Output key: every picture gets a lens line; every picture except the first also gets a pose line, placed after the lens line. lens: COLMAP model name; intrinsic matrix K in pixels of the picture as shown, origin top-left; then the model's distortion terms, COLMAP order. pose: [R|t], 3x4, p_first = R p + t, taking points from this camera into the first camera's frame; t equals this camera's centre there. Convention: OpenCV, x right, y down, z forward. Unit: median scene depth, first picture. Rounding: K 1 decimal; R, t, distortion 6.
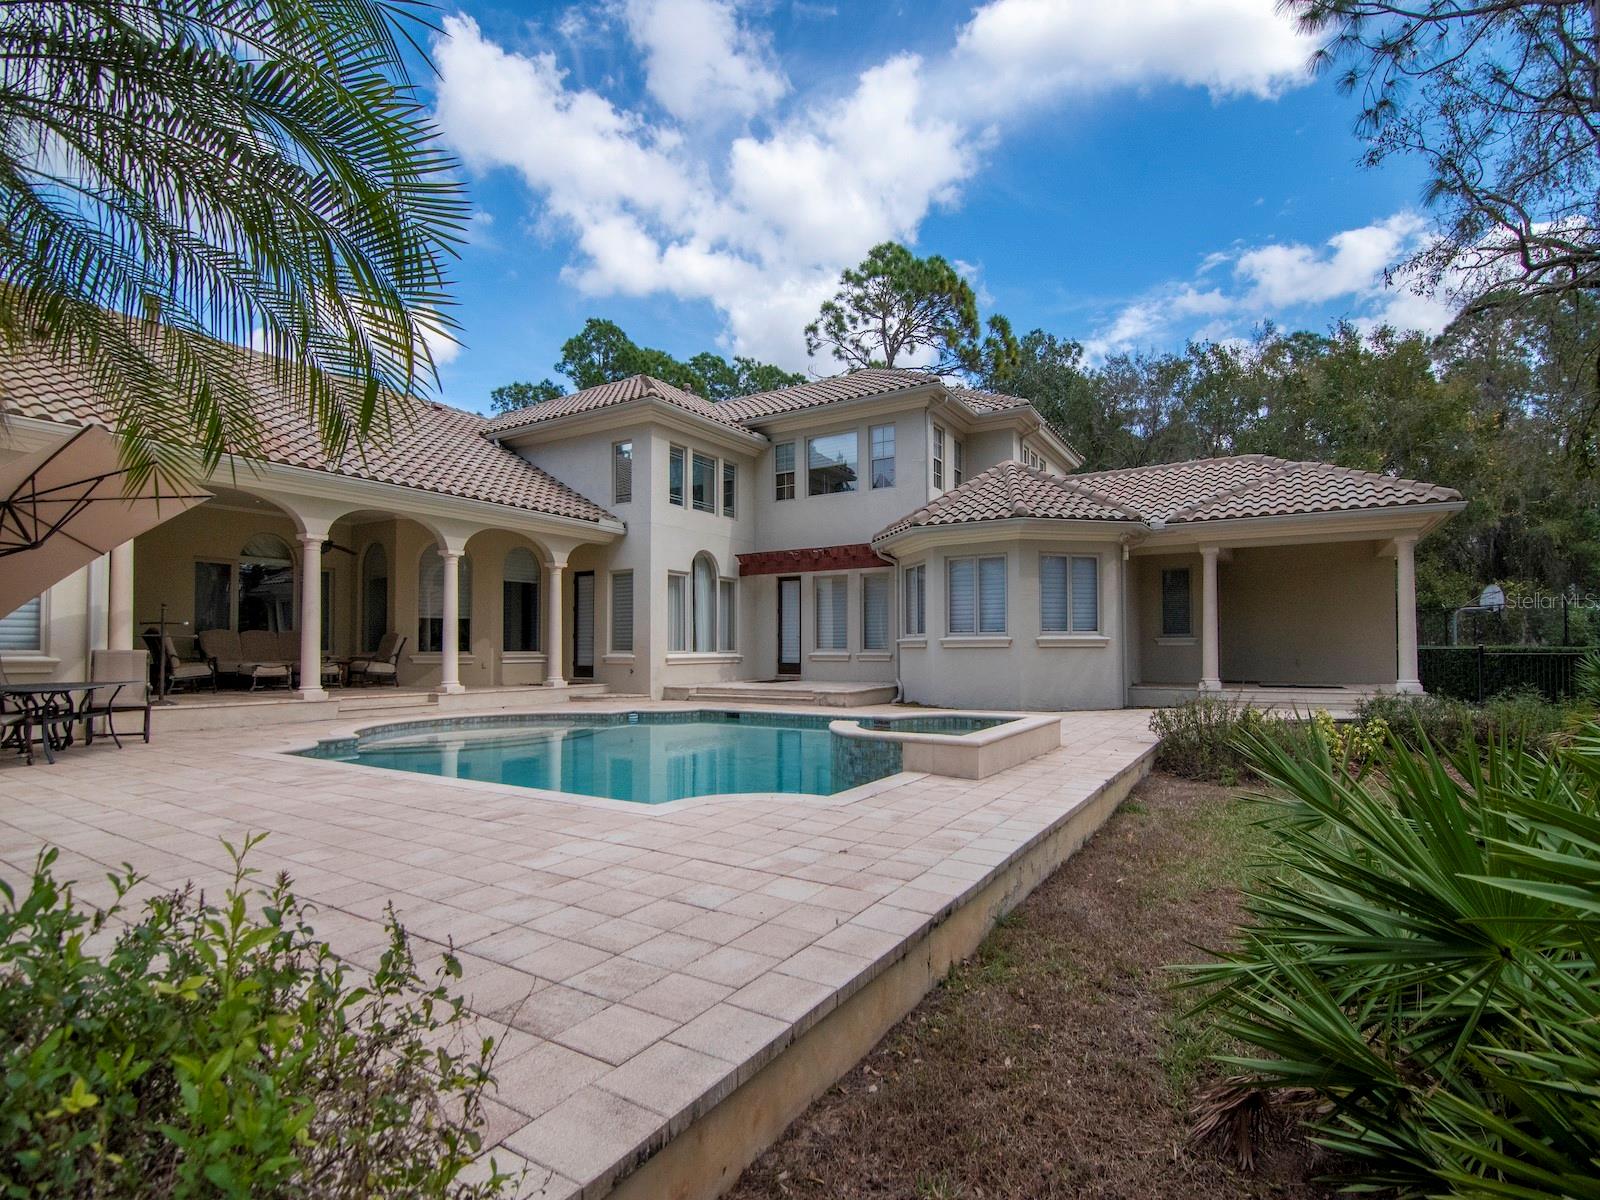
lens RADIAL K [[764.4, 0, 773.0], [0, 764.4, 646.0], [0, 0, 1]] dist [0.001962, -0.020963]
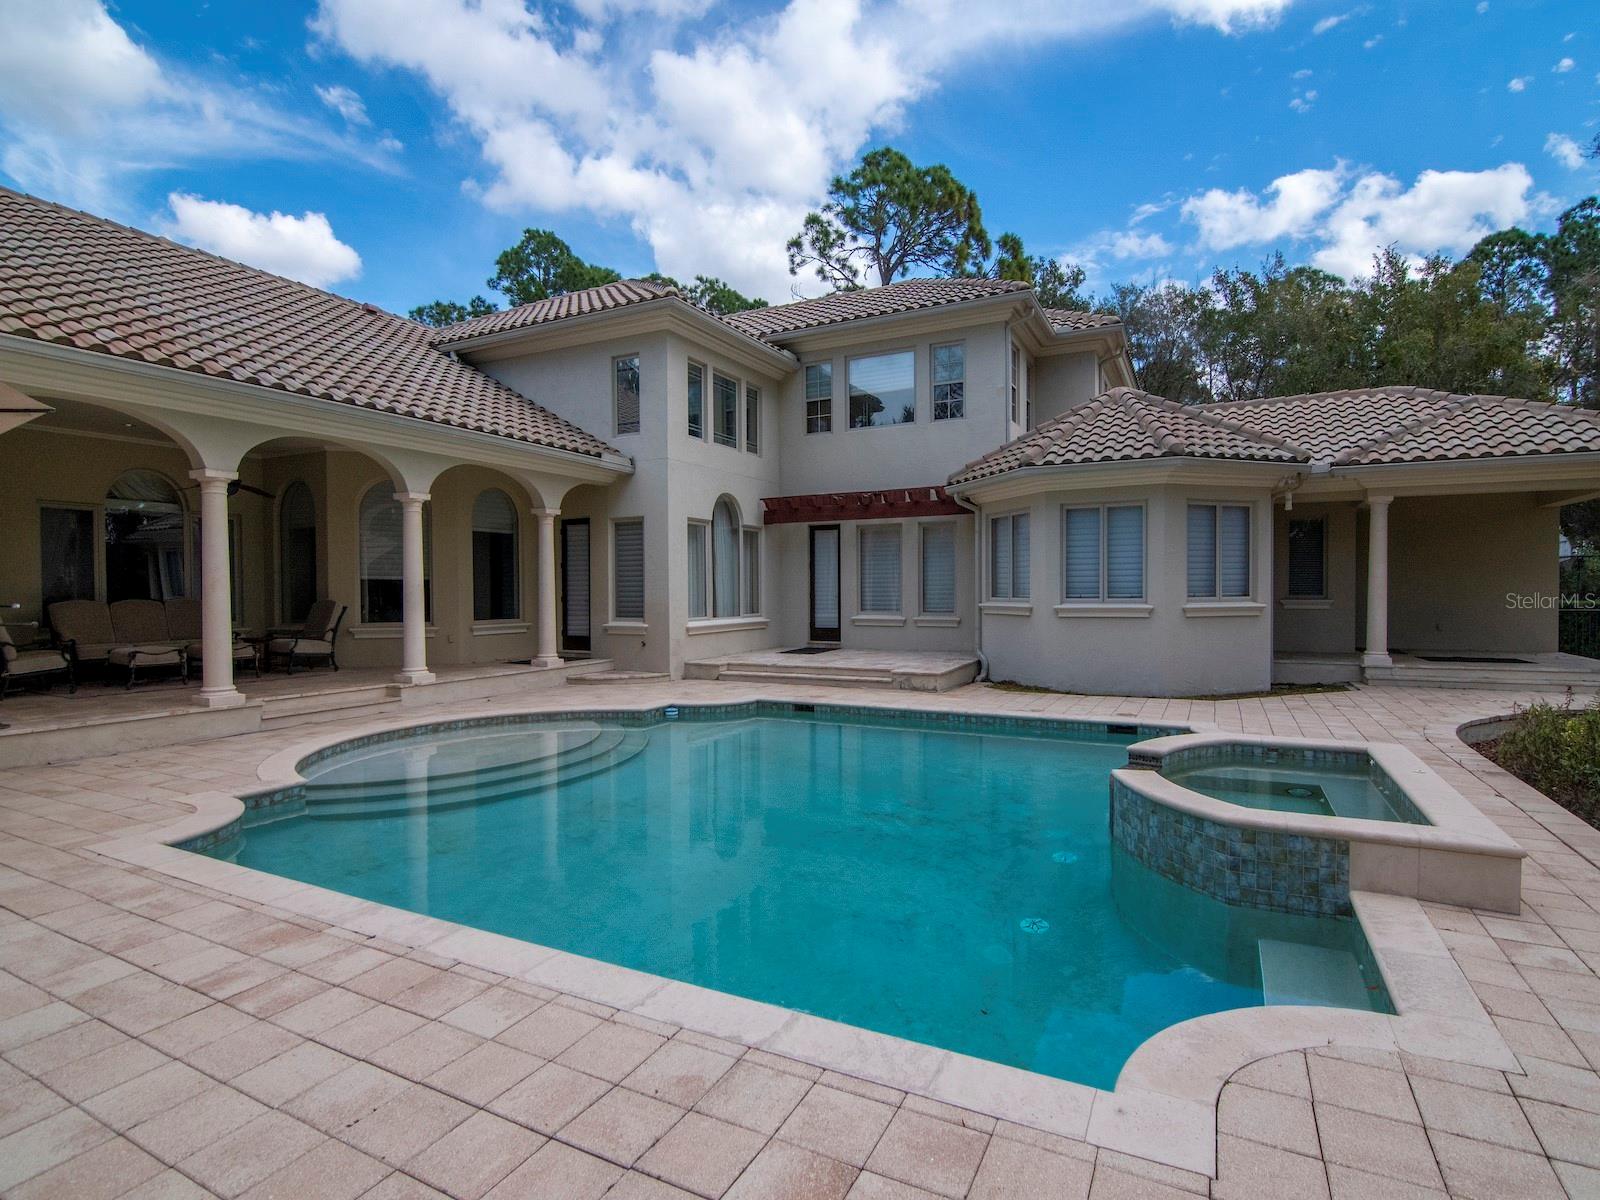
lens RADIAL K [[785.9, 0, 812.7], [0, 785.9, 613.7], [0, 0, 1]] dist [-0.000371, -0.012747]
pose [[0.992946, -0.013142, 0.117833, -0.094965], [0.009313, 0.999412, 0.032991, -0.022172], [-0.118198, -0.031661, 0.992485, 0.143501]]
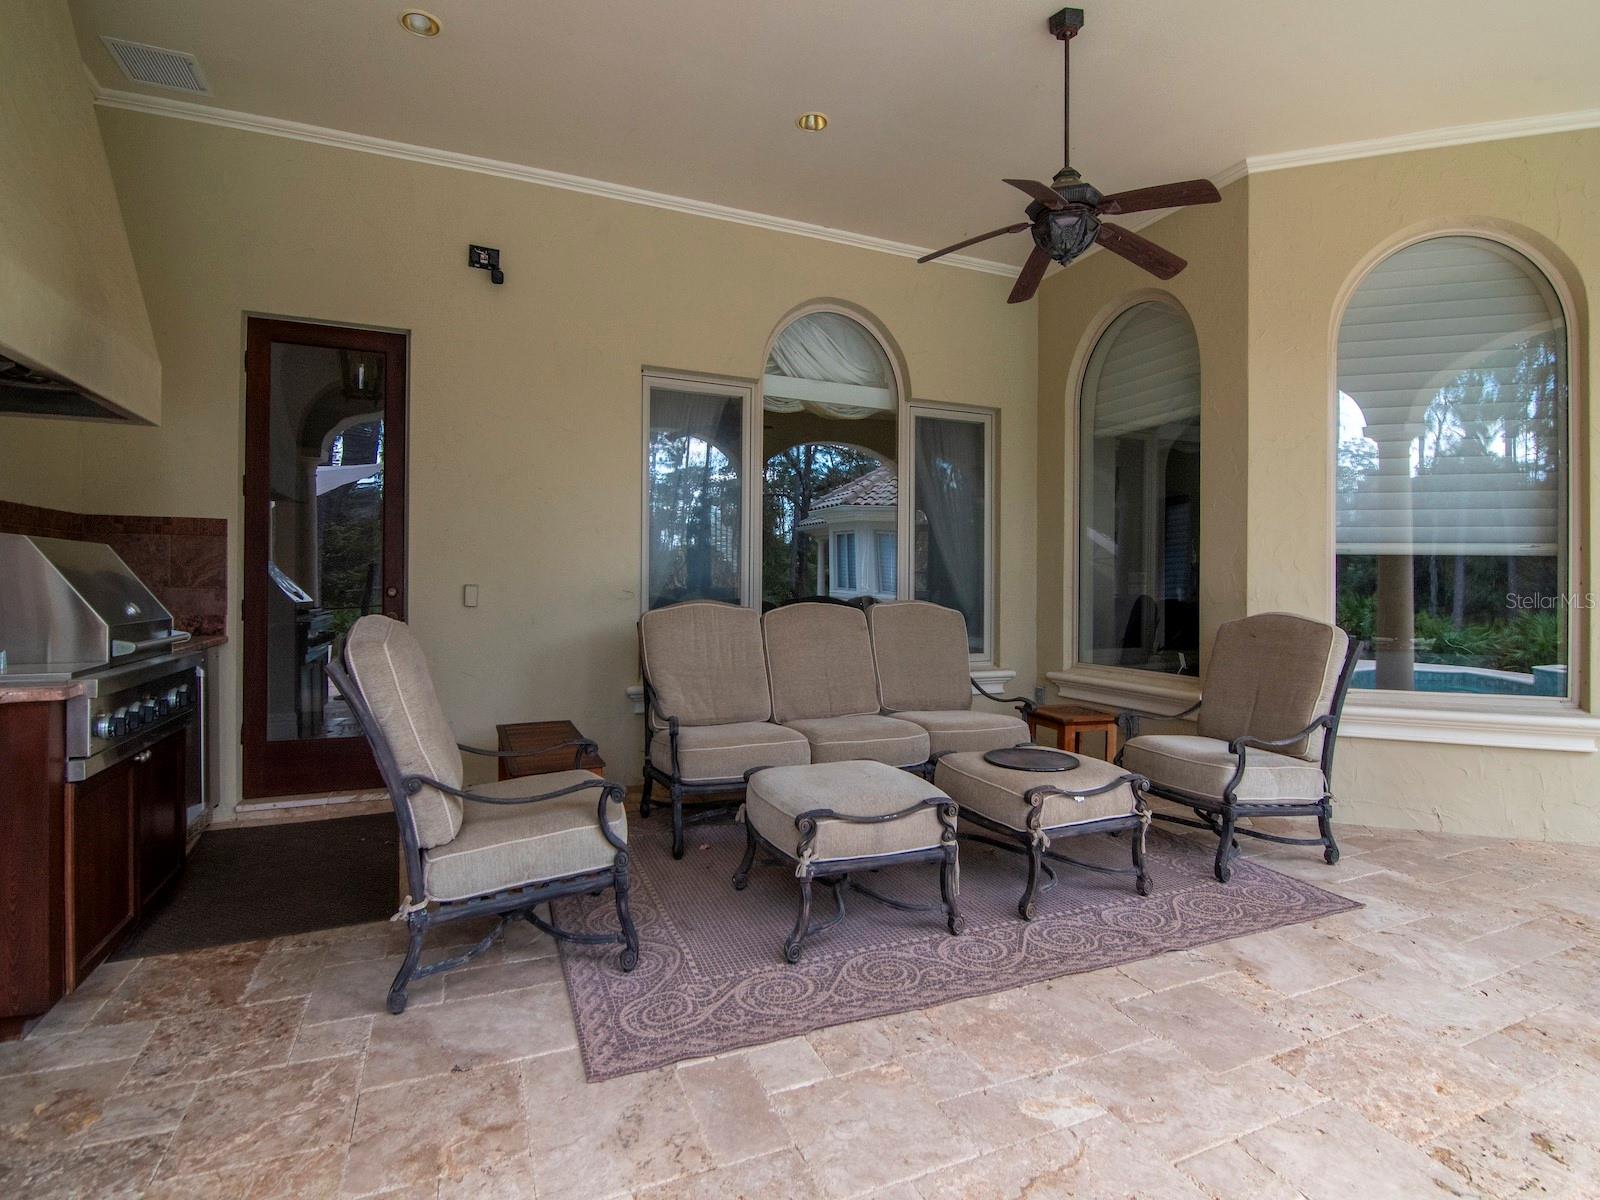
lens RADIAL K [[785.9, 0, 812.7], [0, 785.9, 613.7], [0, 0, 1]] dist [-0.000371, -0.012747]
pose [[0.838952, 0.022750, -0.543729, -0.433760], [-0.004056, 0.999359, 0.035555, -0.024073], [0.544190, -0.027623, 0.838507, 0.633523]]
